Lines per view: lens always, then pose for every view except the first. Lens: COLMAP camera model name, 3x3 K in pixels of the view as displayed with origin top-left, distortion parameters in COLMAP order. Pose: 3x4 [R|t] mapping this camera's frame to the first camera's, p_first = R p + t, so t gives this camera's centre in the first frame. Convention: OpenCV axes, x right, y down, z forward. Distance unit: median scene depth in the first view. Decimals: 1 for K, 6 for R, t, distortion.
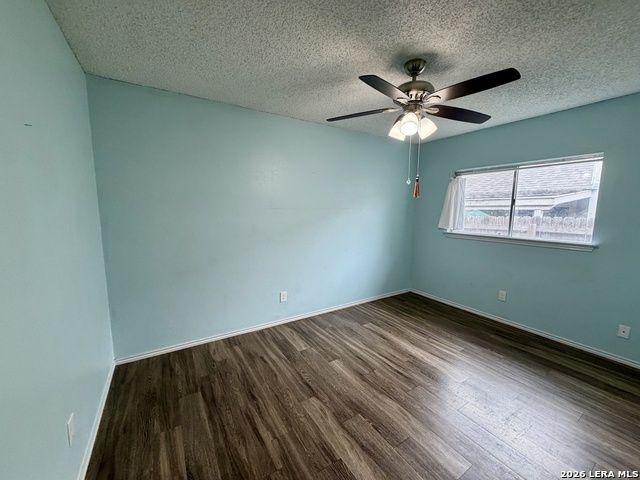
lens RADIAL K [[255.3, 0, 318.6], [0, 255.3, 239.5], [0, 0, 1]] dist [0.001181, -0.000097]
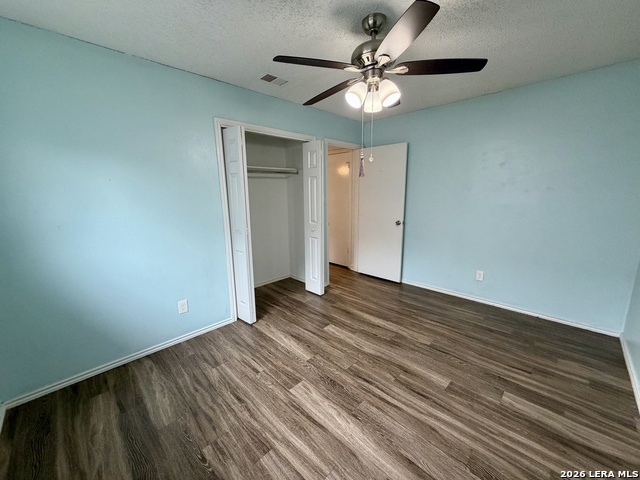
lens RADIAL K [[255.3, 0, 318.6], [0, 255.3, 239.5], [0, 0, 1]] dist [0.001181, -0.000097]
pose [[-0.974588, 0.048511, -0.218690, 0.640257], [-0.019713, 0.953908, 0.299451, -0.188925], [0.223136, 0.296152, -0.928711, 1.619903]]
